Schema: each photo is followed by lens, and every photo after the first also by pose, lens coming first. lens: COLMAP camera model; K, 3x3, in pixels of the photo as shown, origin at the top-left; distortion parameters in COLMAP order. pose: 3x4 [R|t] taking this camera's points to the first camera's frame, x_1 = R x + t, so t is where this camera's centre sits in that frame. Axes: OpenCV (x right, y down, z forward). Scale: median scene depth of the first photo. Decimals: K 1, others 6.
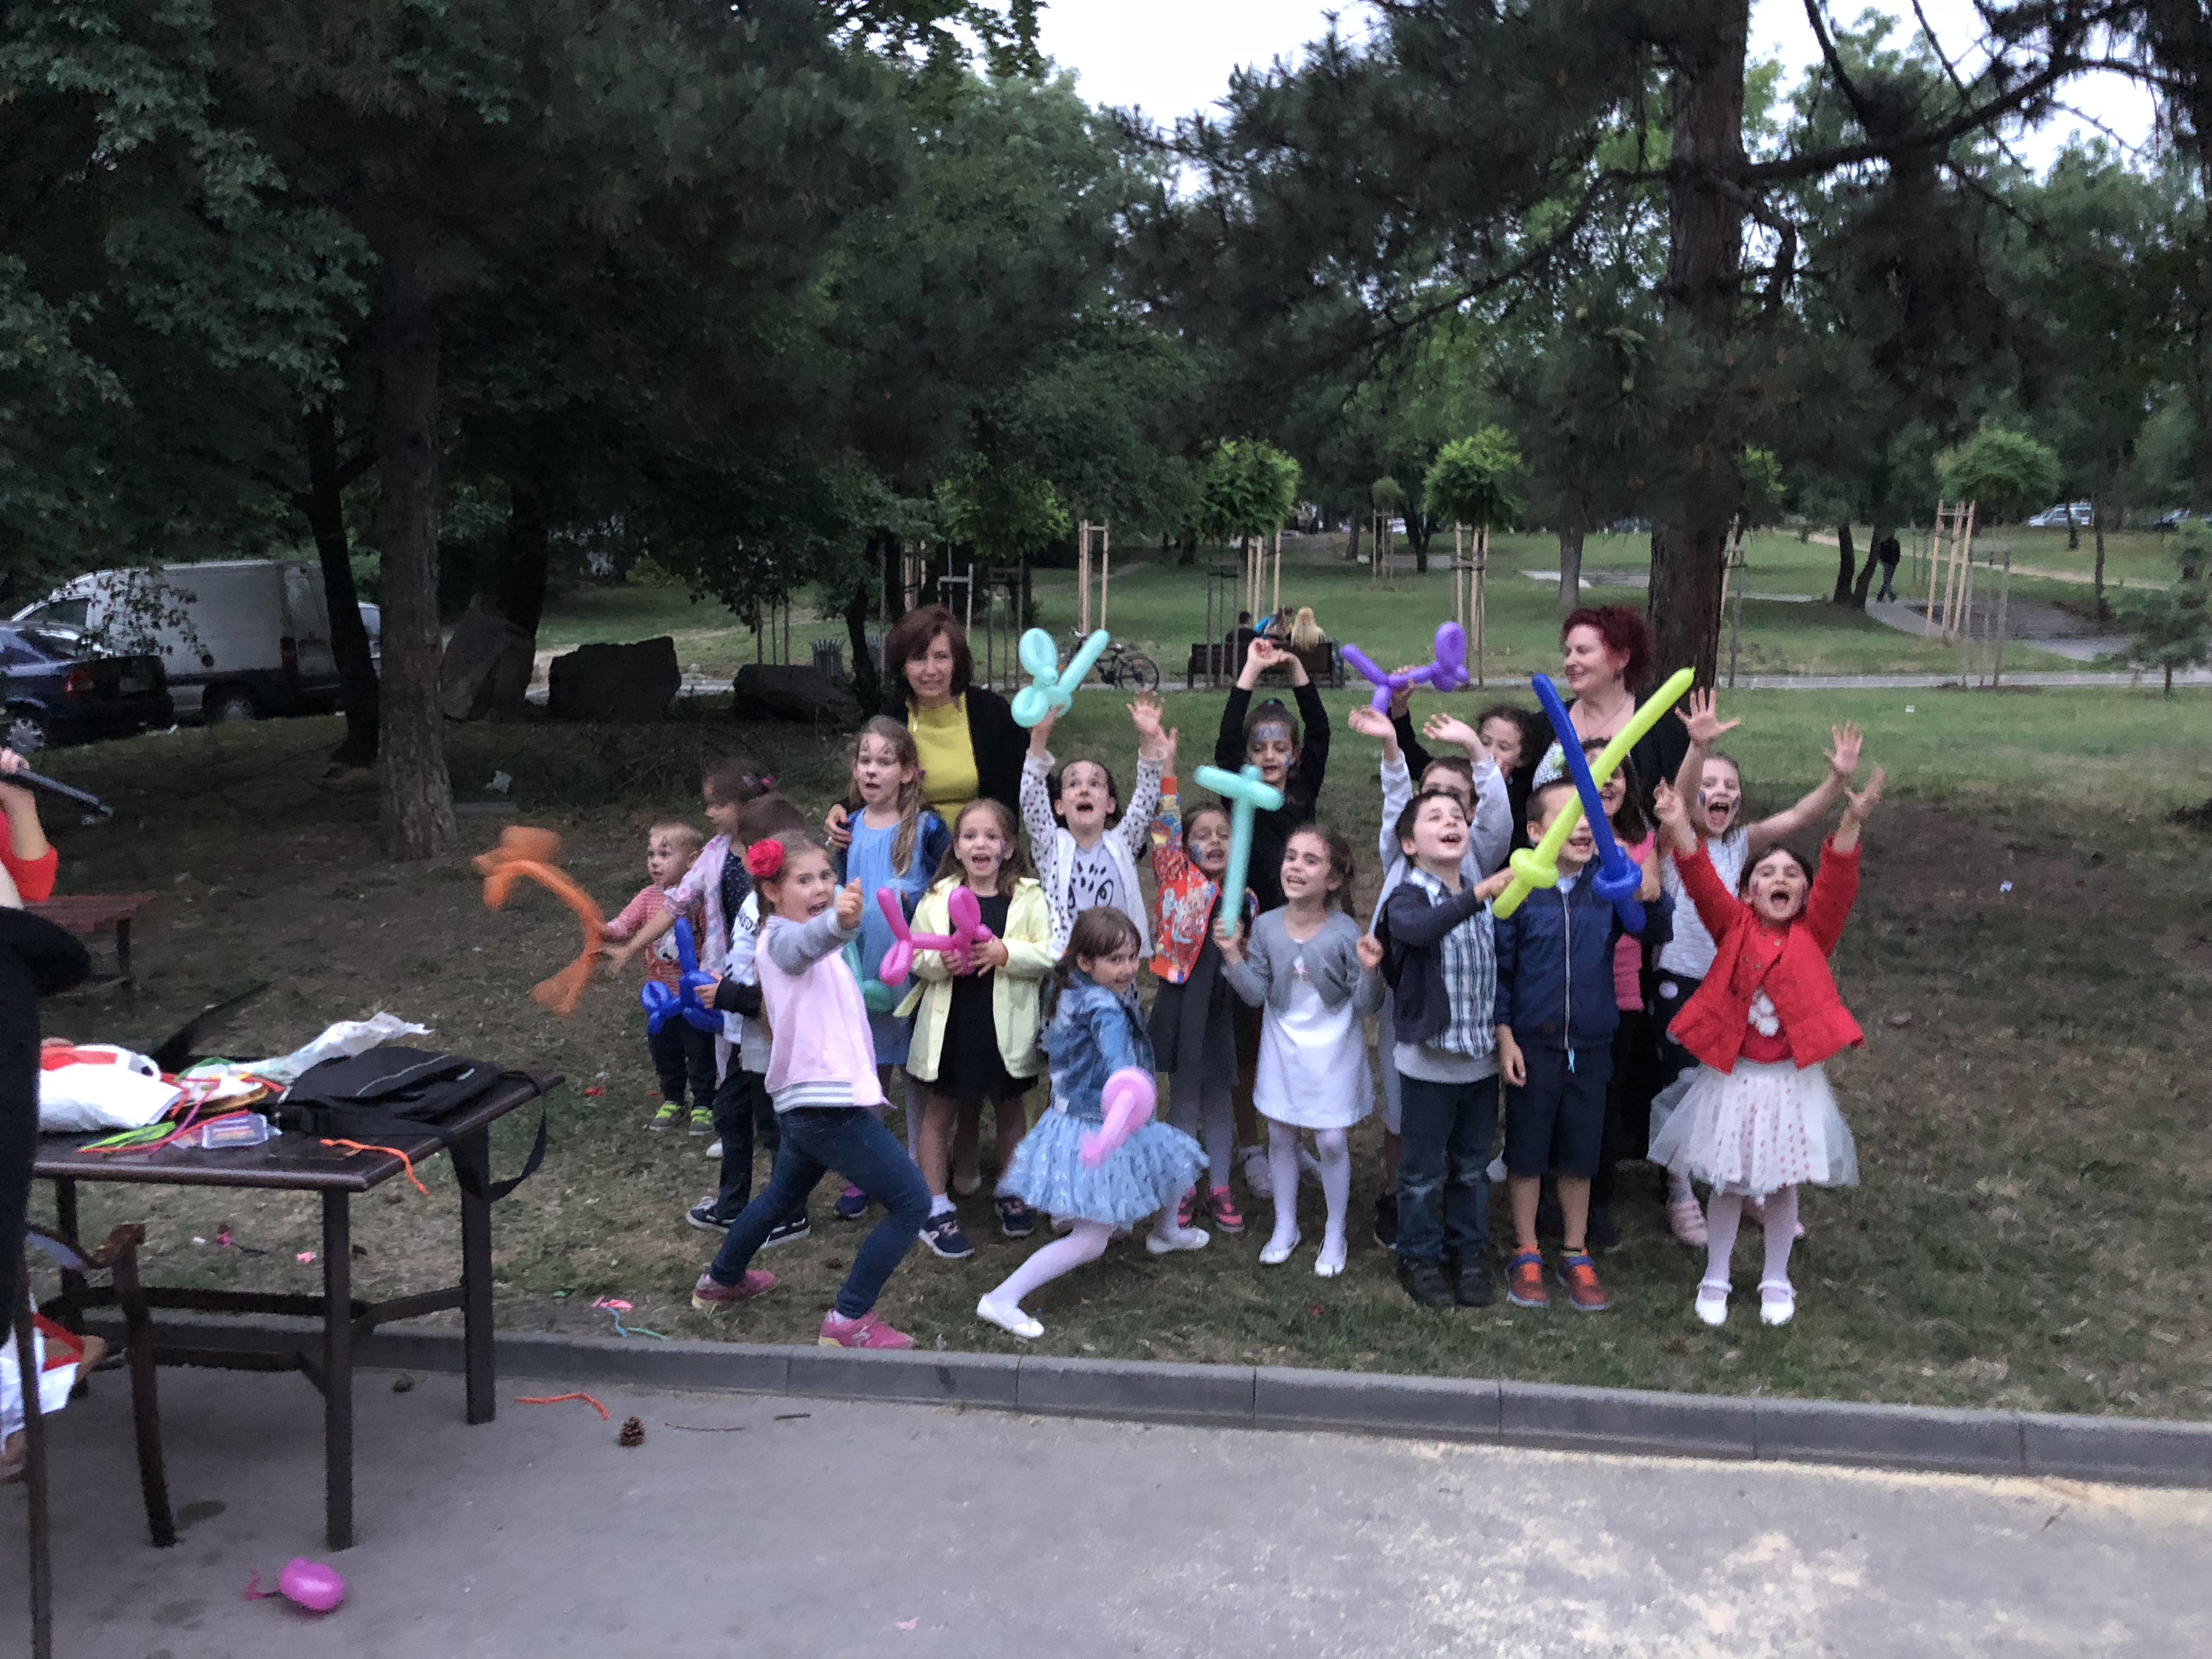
lens RADIAL K [[1817.5, 0, 1104.3], [0, 1817.5, 848.9], [0, 0, 1]] dist [-0.000191, 0.035947]
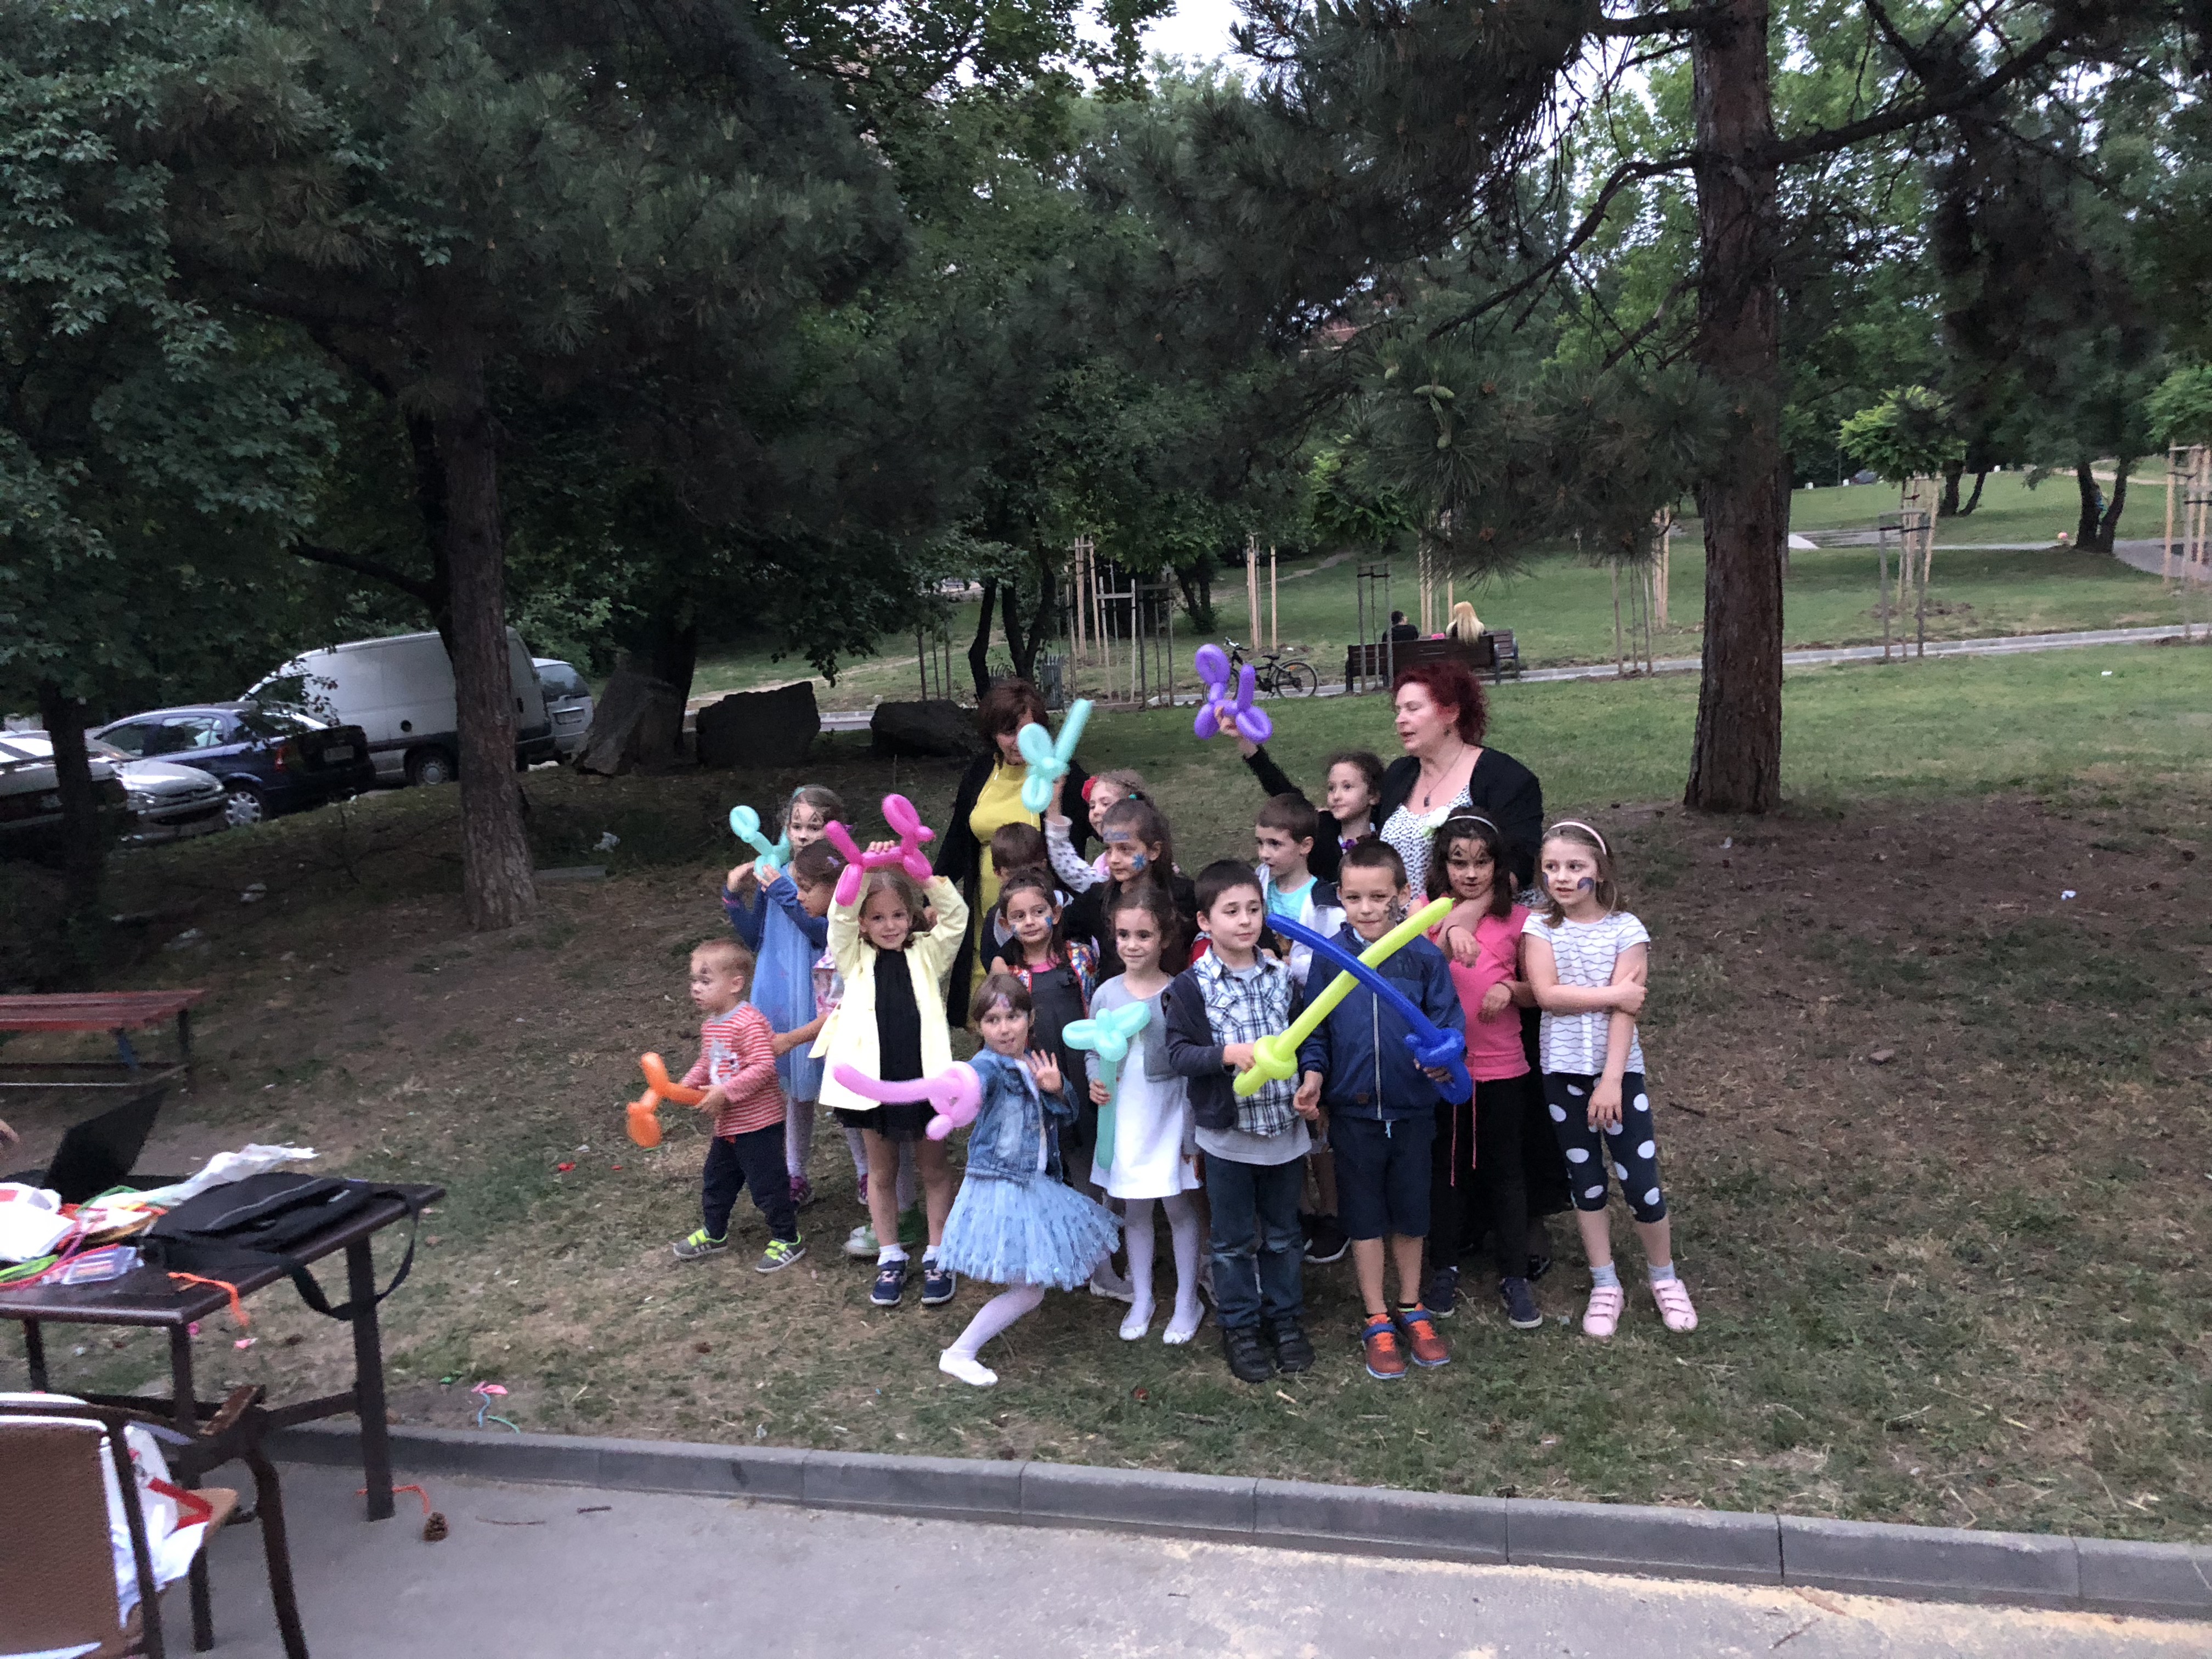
lens RADIAL K [[1813.5, 0, 1093.4], [0, 1813.5, 837.9], [0, 0, 1]] dist [0.008252, 0.015691]
pose [[0.987754, -0.048913, -0.148152, 0.156457], [0.048665, 0.998801, -0.005303, -0.030707], [0.148233, -0.001972, 0.988950, 0.001348]]
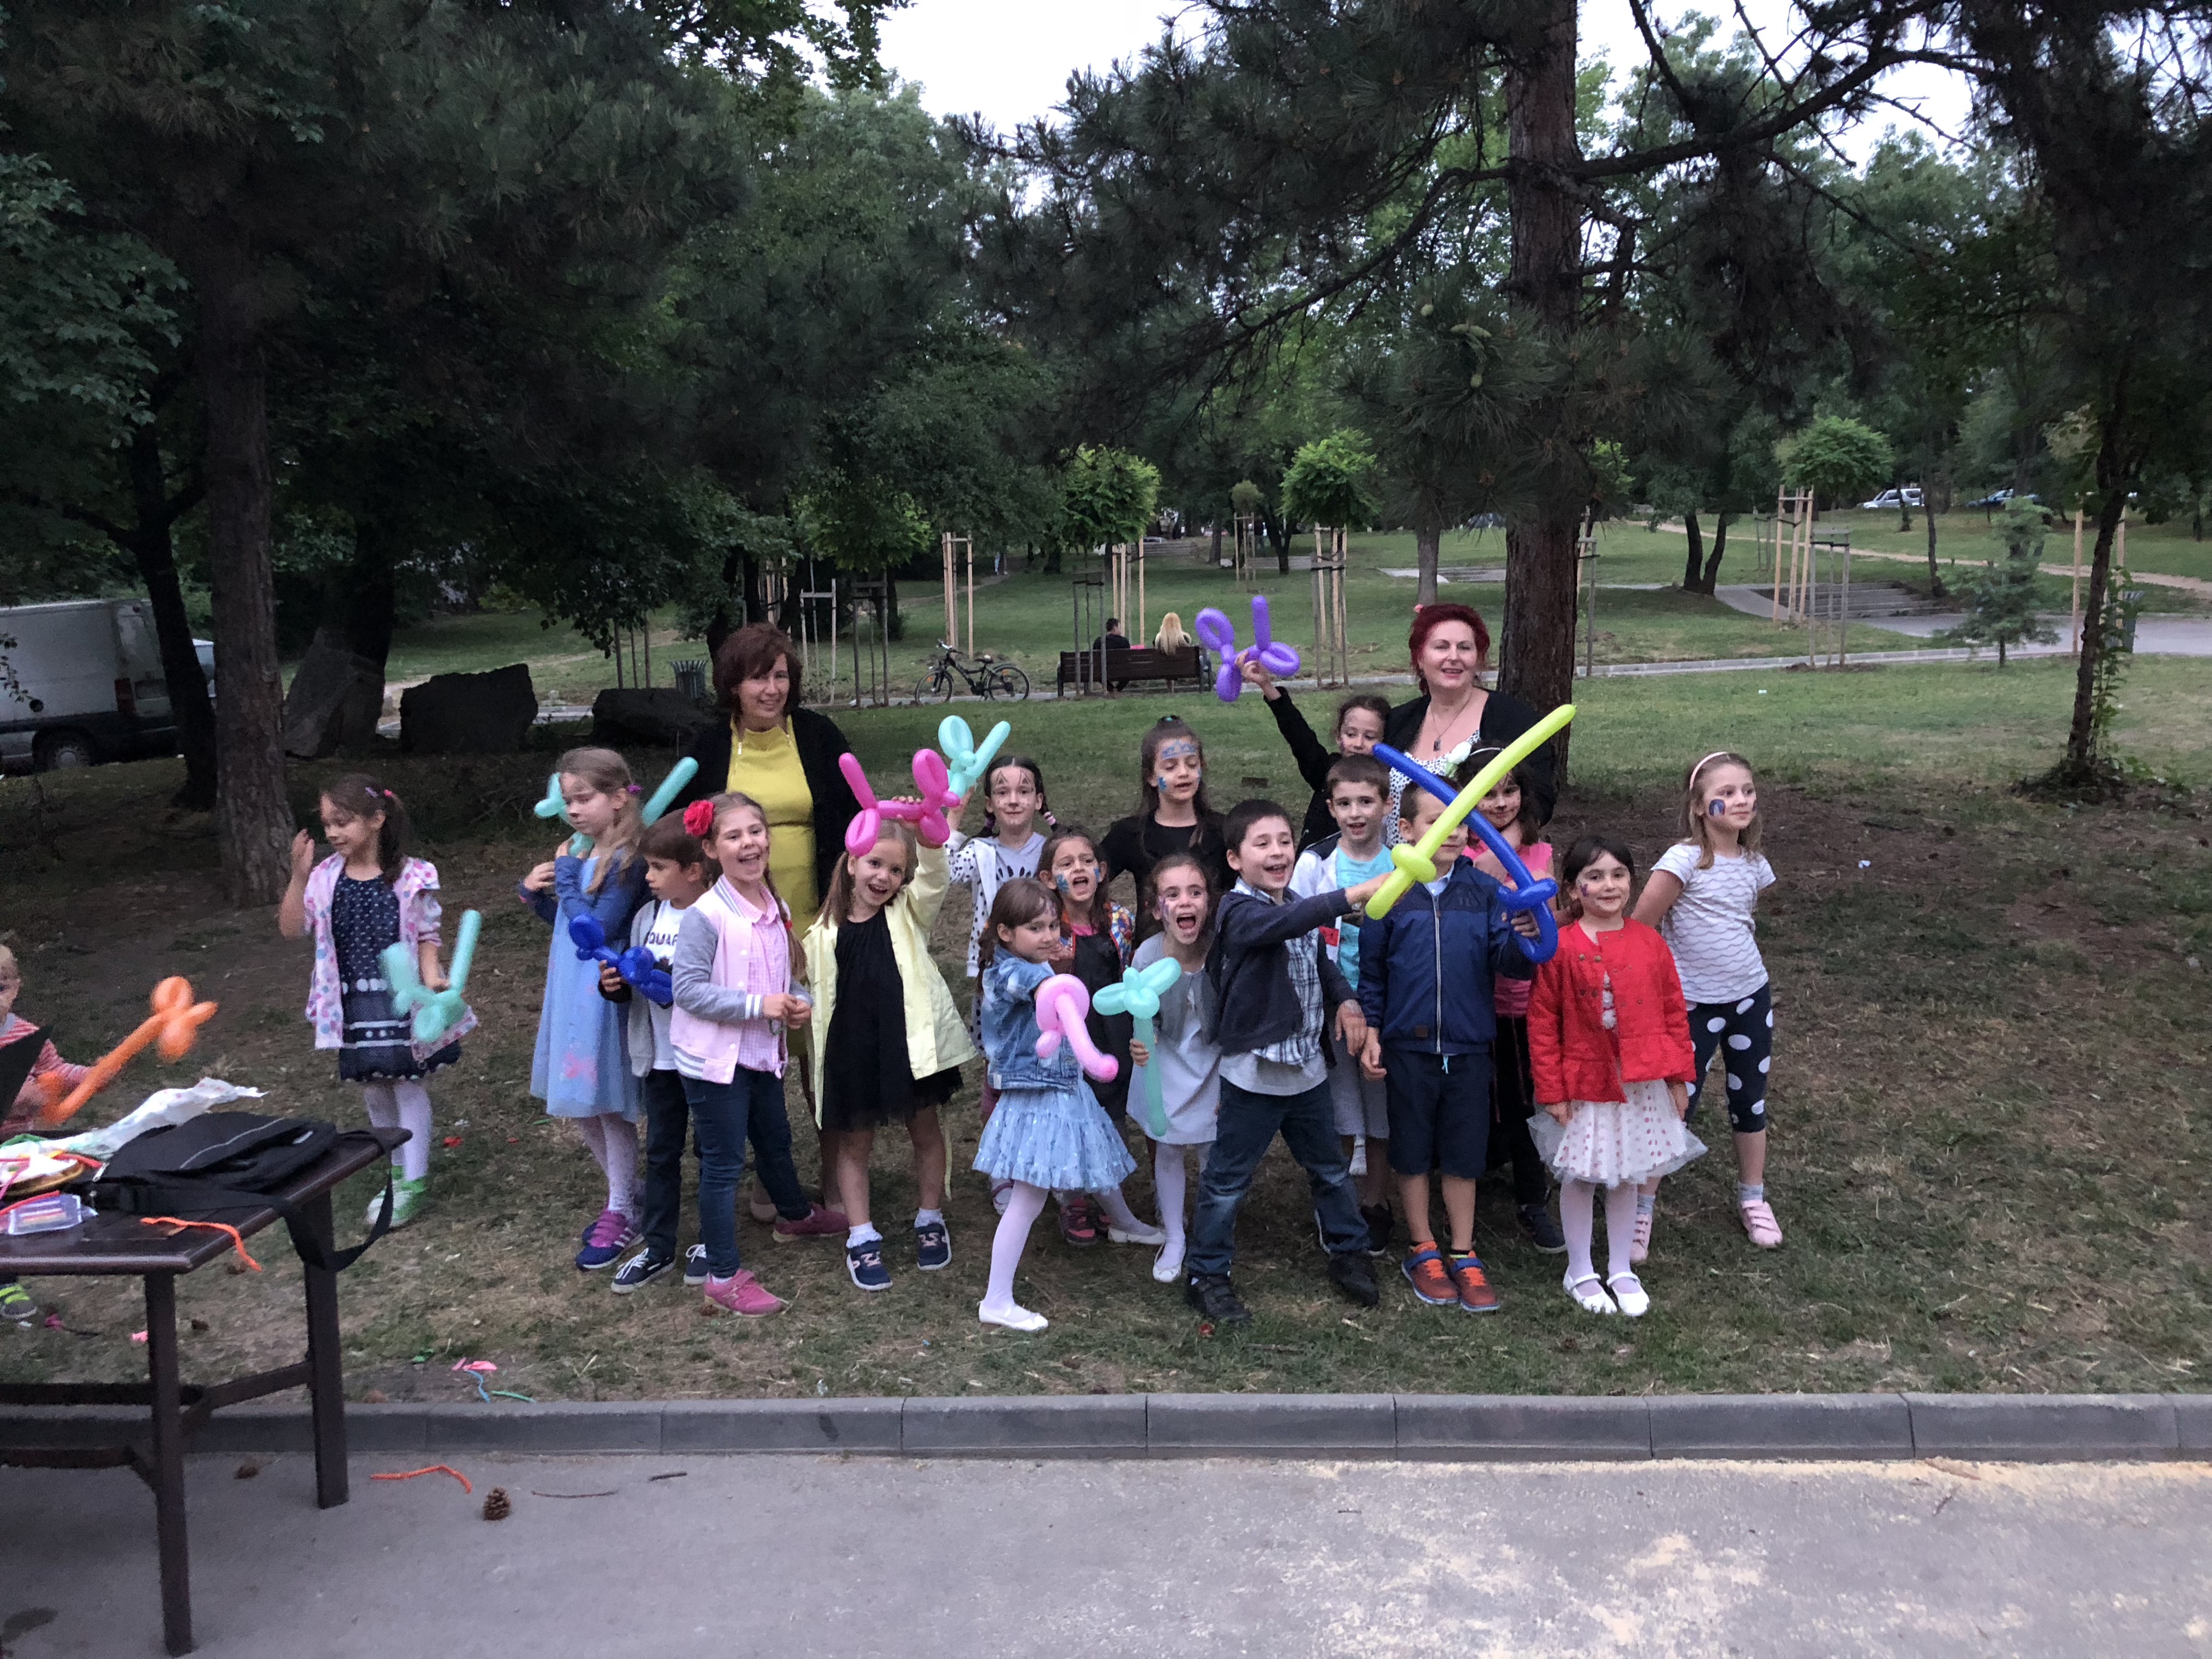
lens RADIAL K [[1811.7, 0, 1094.8], [0, 1811.7, 840.2], [0, 0, 1]] dist [0.008848, 0.011812]
pose [[0.997174, -0.042132, 0.062207, 0.004172], [0.042697, 0.999058, -0.007786, -0.003035], [-0.061820, 0.010420, 0.998033, 0.015177]]
